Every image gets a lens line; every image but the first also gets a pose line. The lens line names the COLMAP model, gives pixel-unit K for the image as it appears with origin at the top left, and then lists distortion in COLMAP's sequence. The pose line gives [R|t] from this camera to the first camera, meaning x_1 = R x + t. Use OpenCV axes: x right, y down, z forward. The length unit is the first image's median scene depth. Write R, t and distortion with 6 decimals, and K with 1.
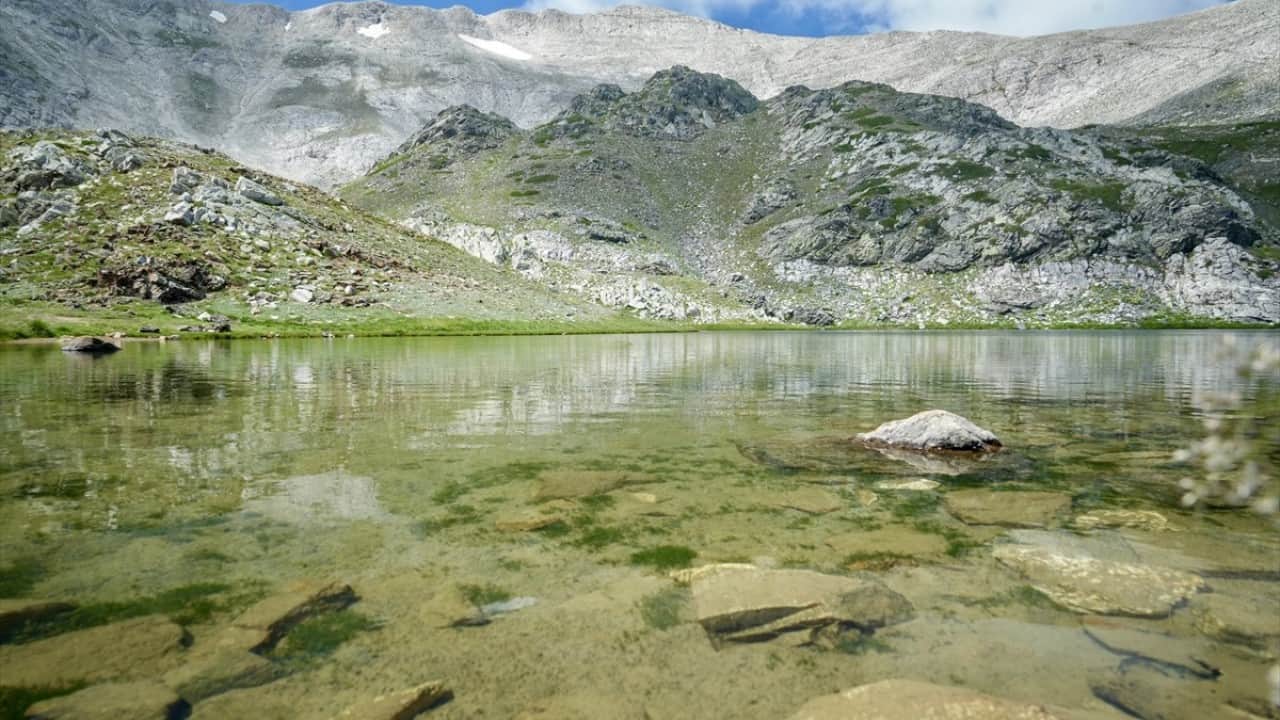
lens RADIAL K [[856.4, 0, 636.8], [0, 856.4, 355.5], [0, 0, 1]] dist [-0.018276, 0.002520]
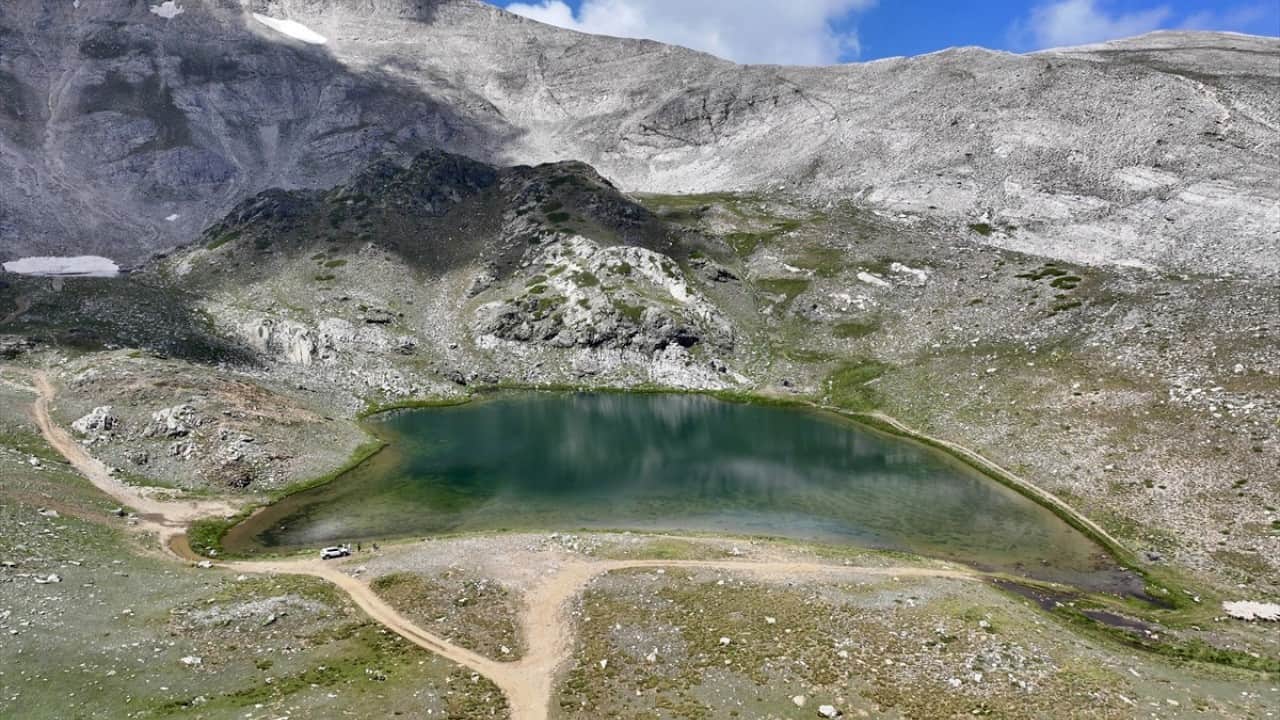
lens RADIAL K [[902.2, 0, 643.7], [0, 902.2, 358.5], [0, 0, 1]] dist [0.004403, 0.008165]
pose [[0.980894, -0.031112, 0.192039, 0.092898], [0.008176, 0.992850, 0.119087, -0.183340], [-0.194371, -0.115242, 0.974135, -0.574673]]
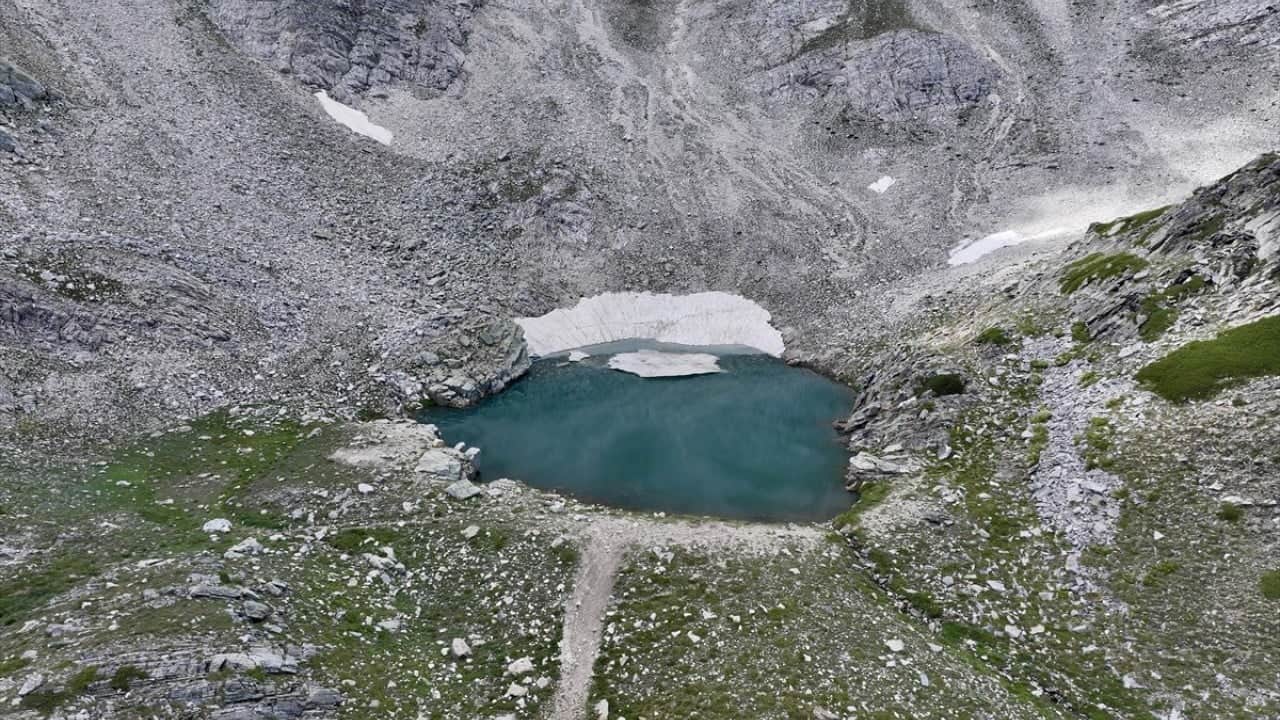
lens RADIAL K [[902.2, 0, 636.2], [0, 902.2, 357.5], [0, 0, 1]] dist [0.004403, 0.008165]
pose [[0.907091, 0.096826, -0.409647, -0.324770], [-0.011312, 0.978440, 0.206221, -0.268234], [0.420782, -0.182427, 0.888630, 0.544944]]
